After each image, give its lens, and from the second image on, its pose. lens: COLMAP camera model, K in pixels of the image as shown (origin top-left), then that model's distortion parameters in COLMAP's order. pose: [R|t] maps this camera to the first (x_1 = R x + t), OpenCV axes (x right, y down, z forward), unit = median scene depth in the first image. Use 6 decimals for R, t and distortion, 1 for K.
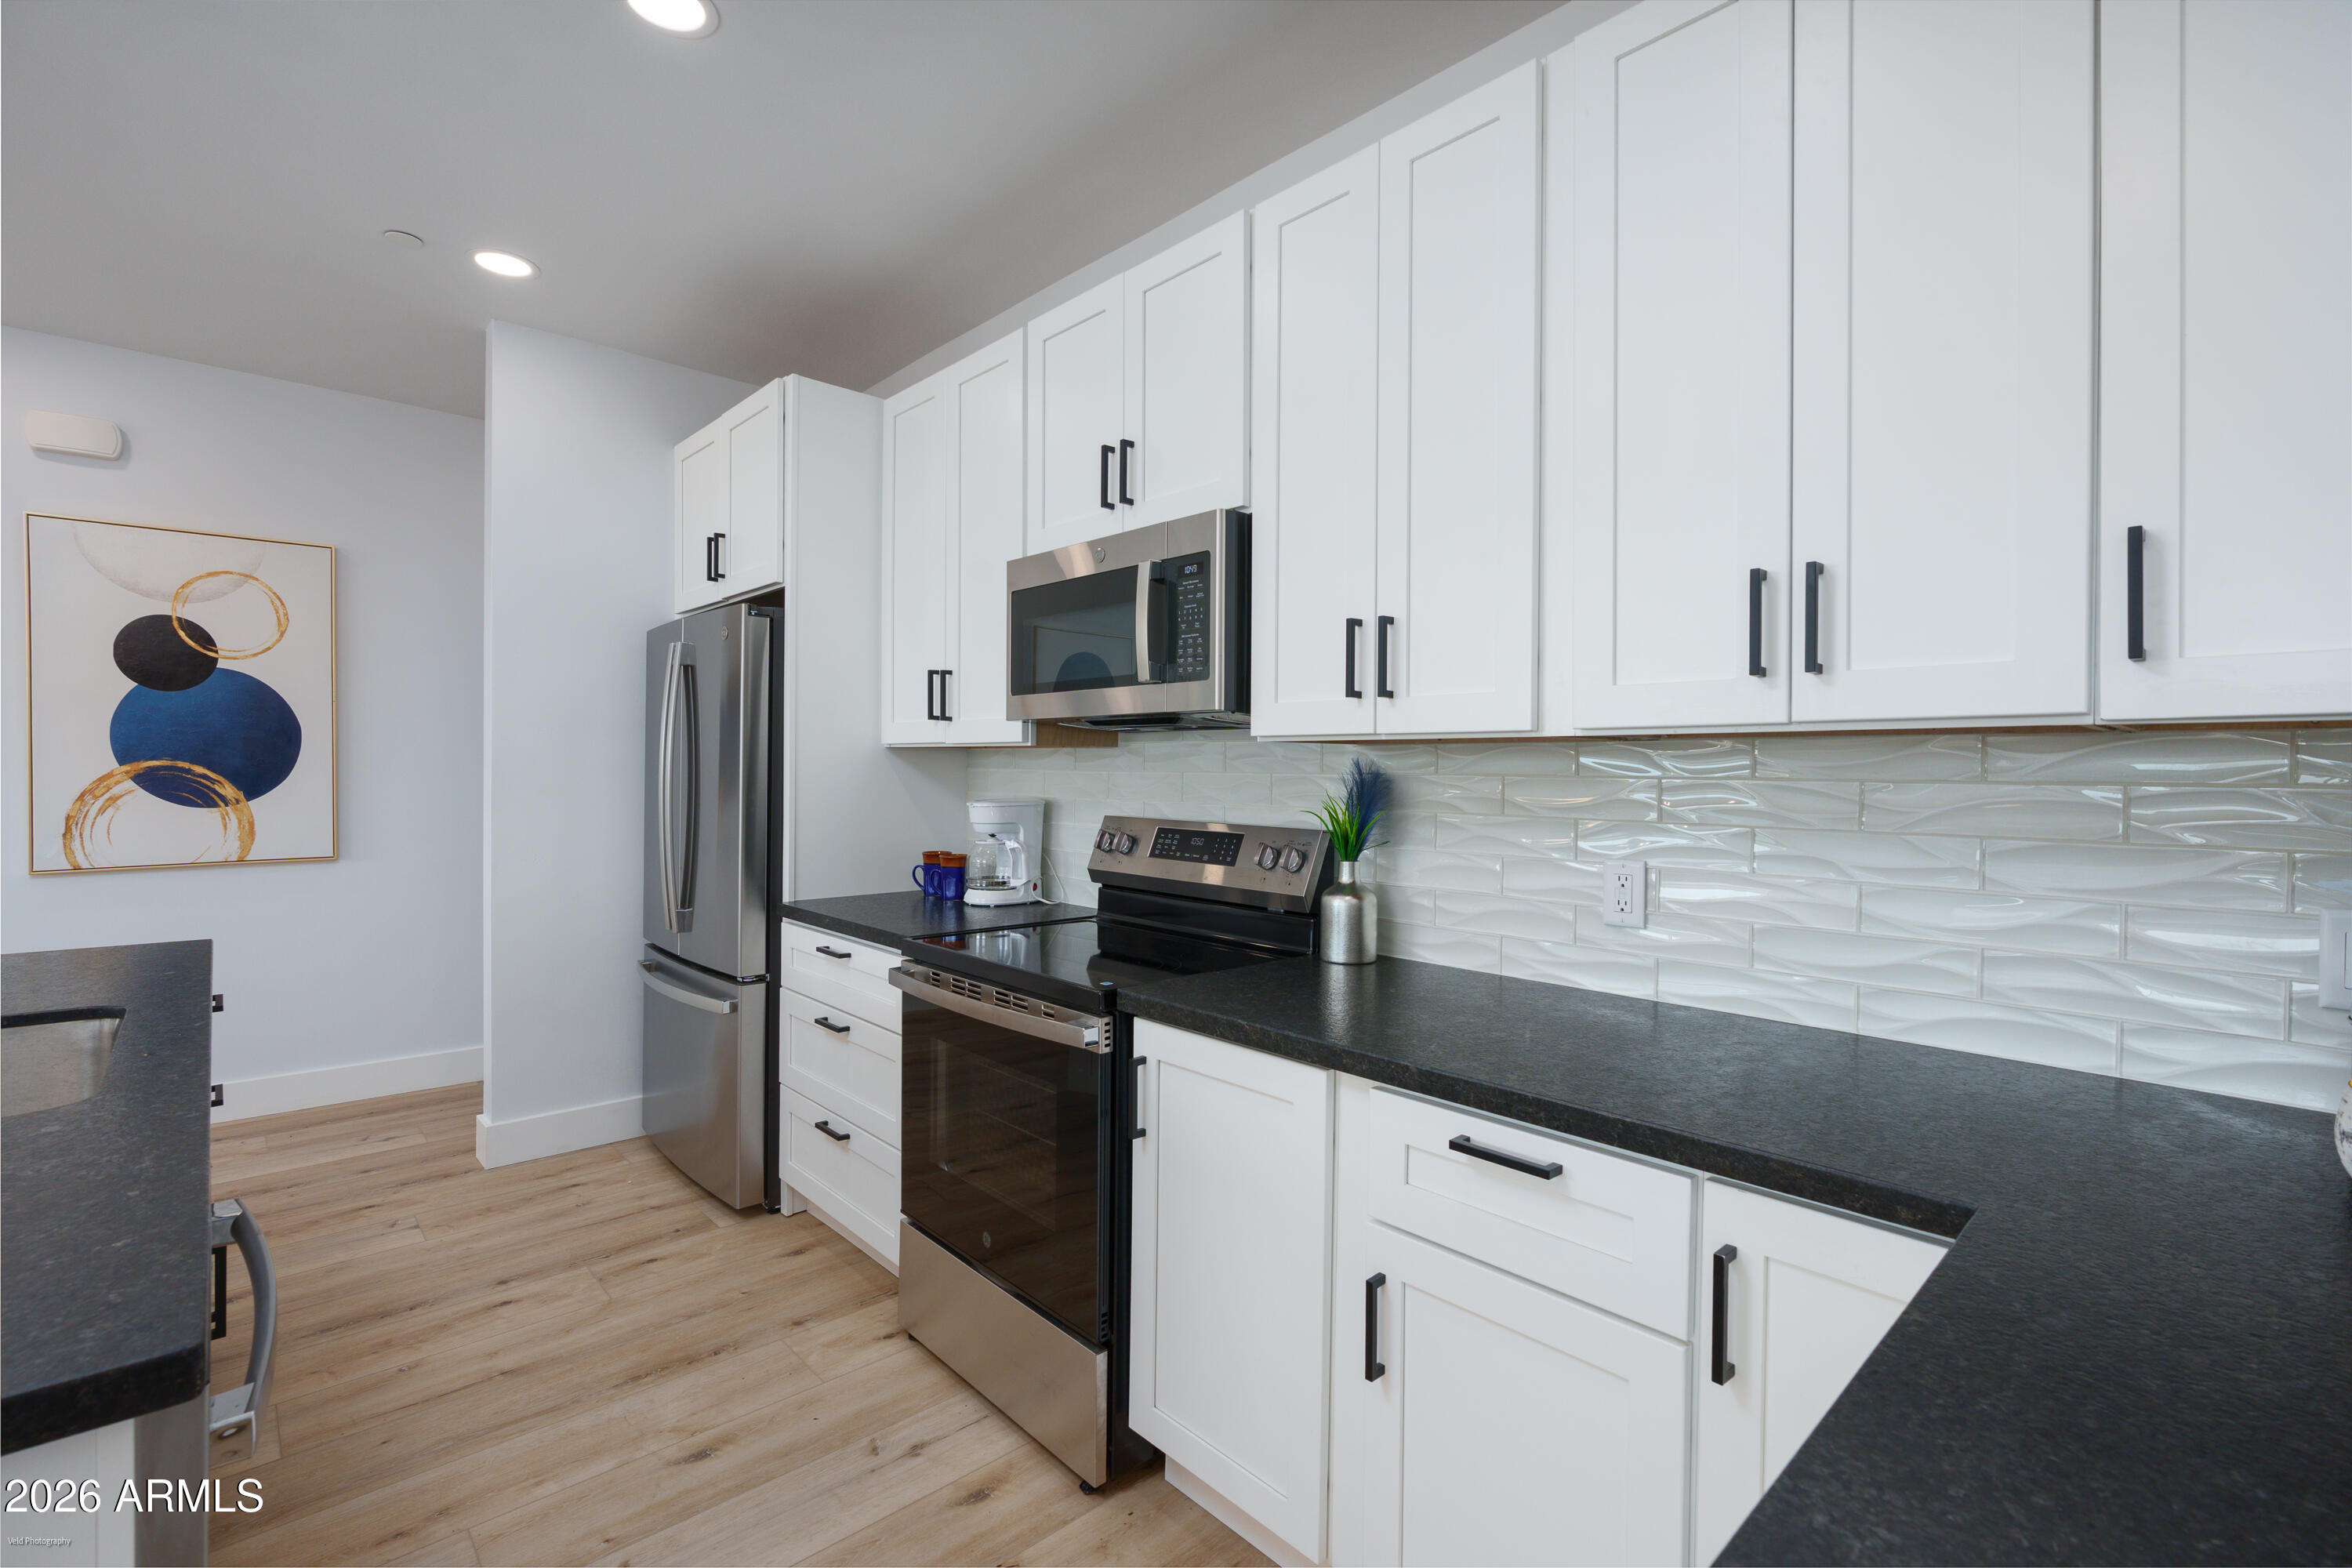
lens RADIAL K [[1053.1, 0, 1190.6], [0, 1053.1, 776.7], [0, 0, 1]] dist [-0.003547, 0.000796]
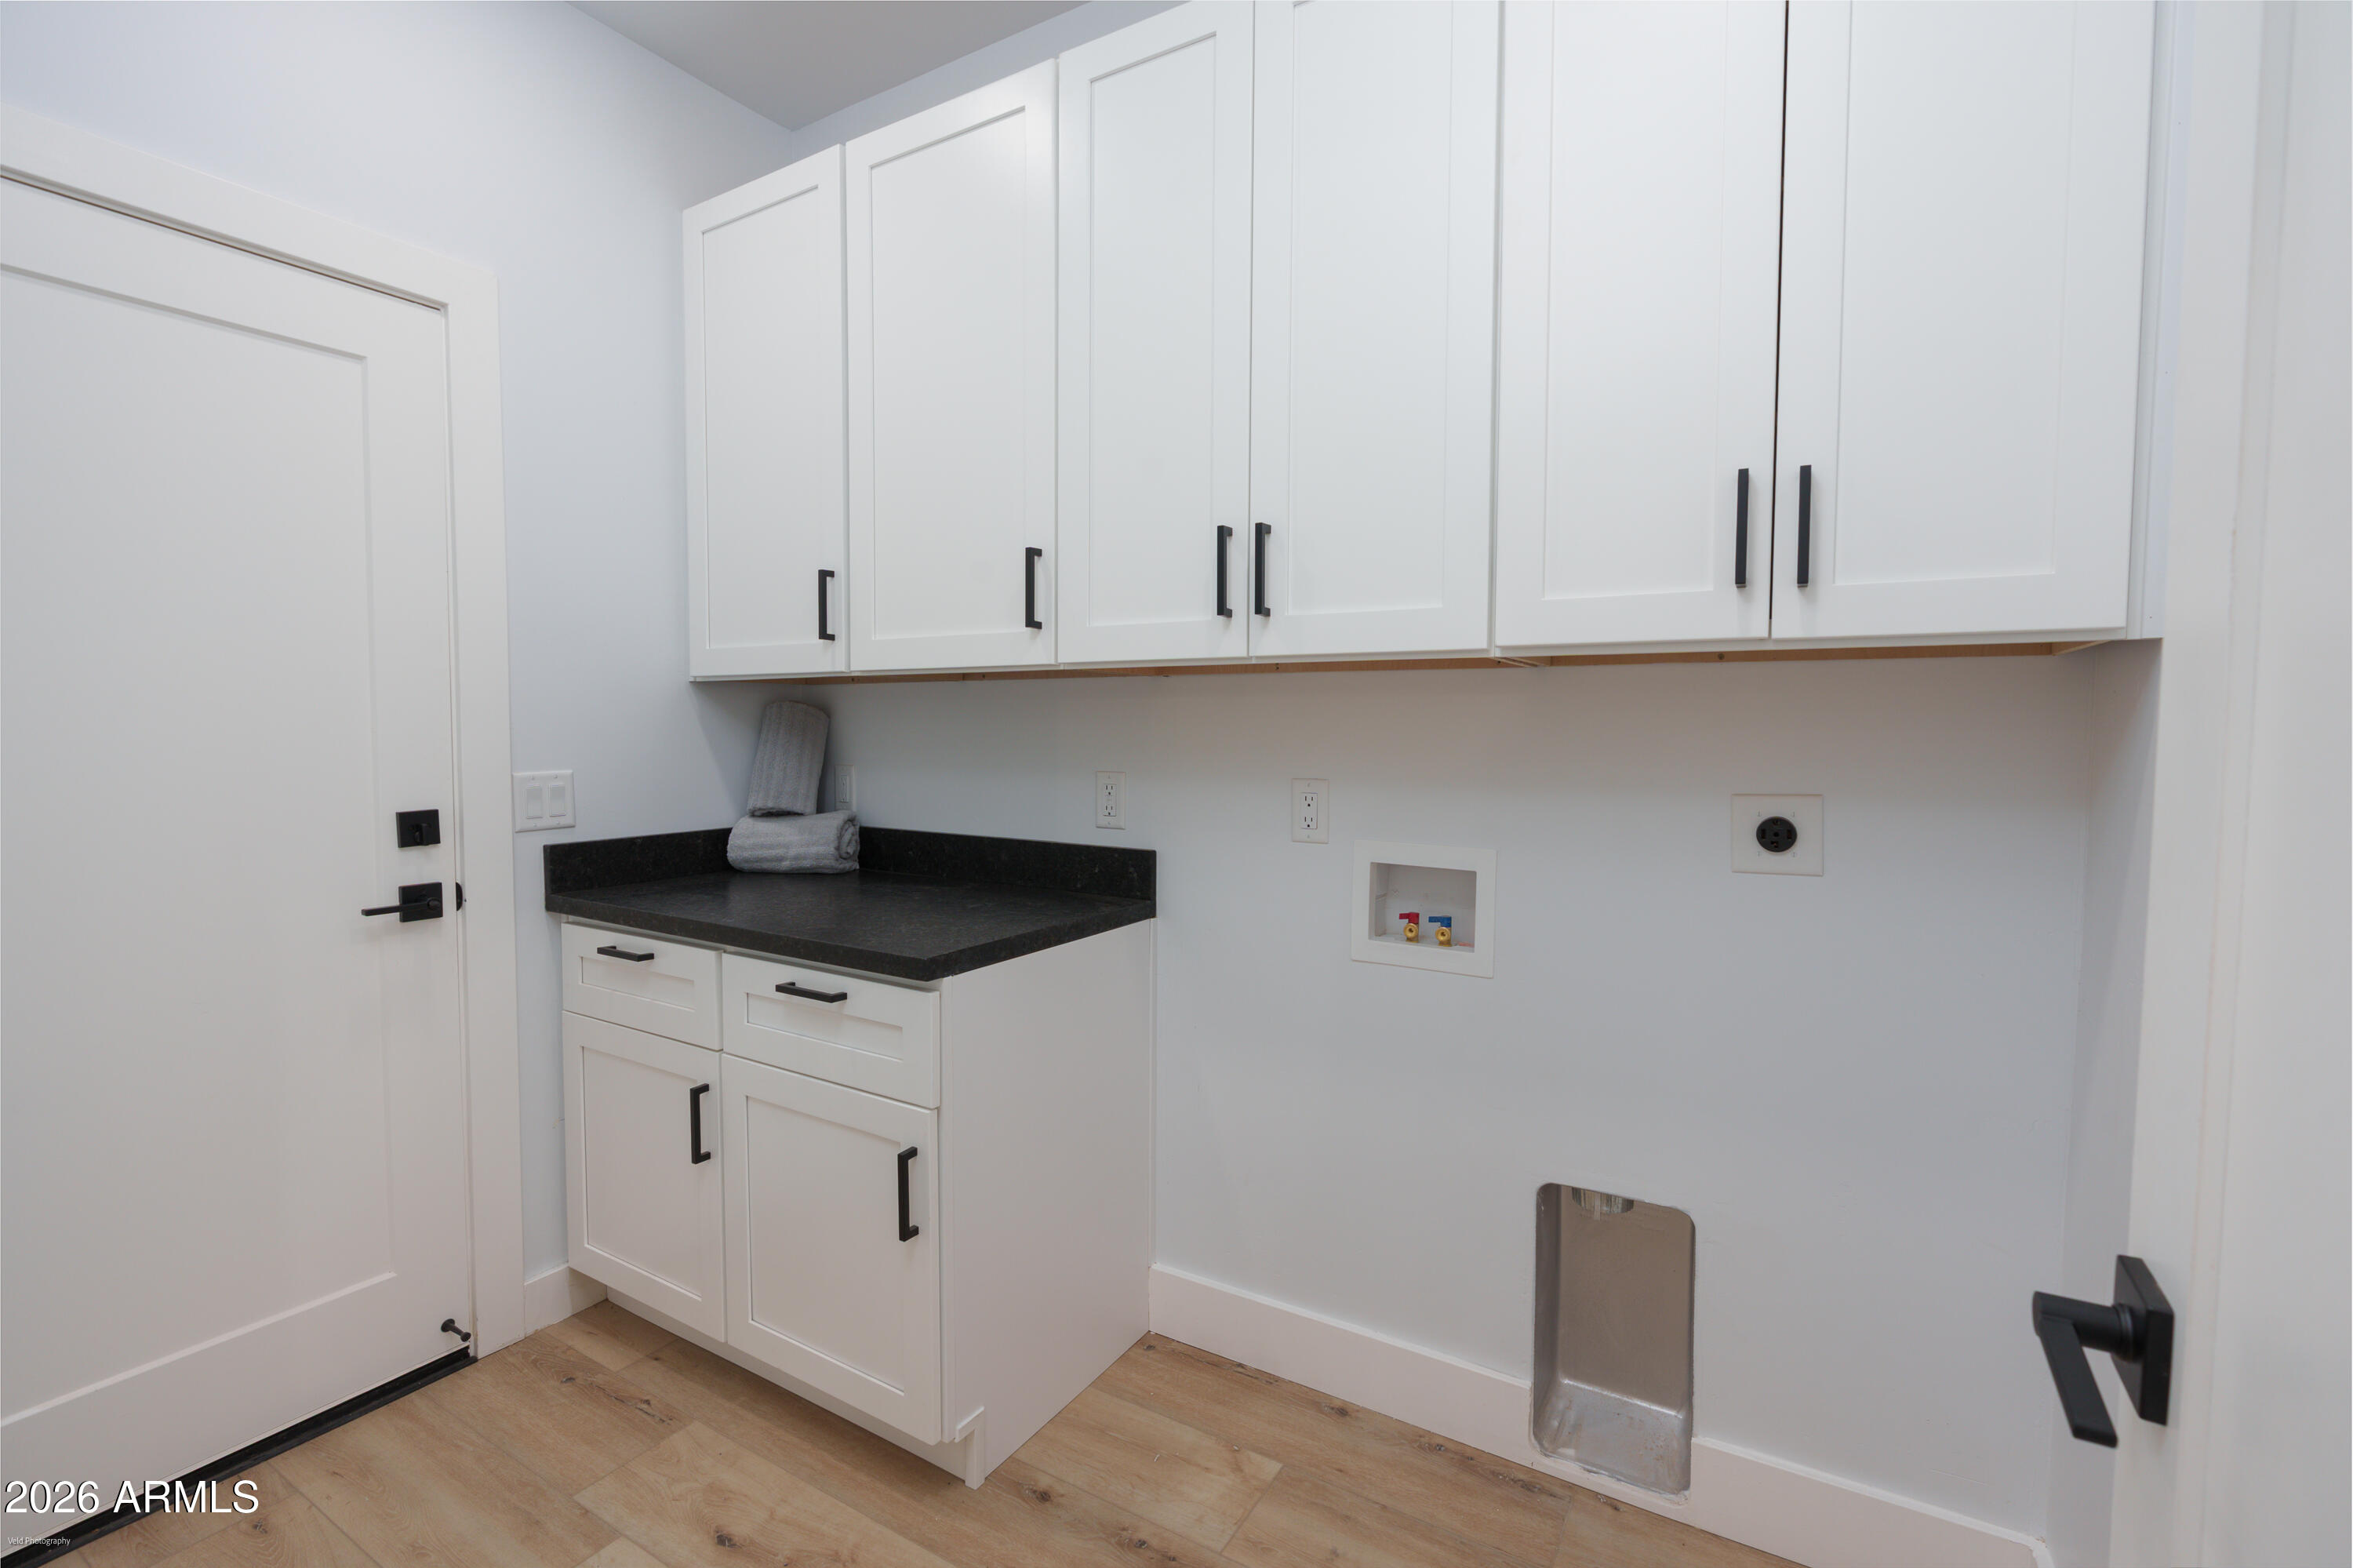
lens RADIAL K [[1074.8, 0, 1168.7], [0, 1074.8, 741.6], [0, 0, 1]] dist [-0.002748, 0.000058]
pose [[0.967005, -0.023158, 0.253703, 0.214765], [0.015174, 0.999328, 0.033381, 0.003637], [-0.254305, -0.028430, 0.966706, -0.226151]]
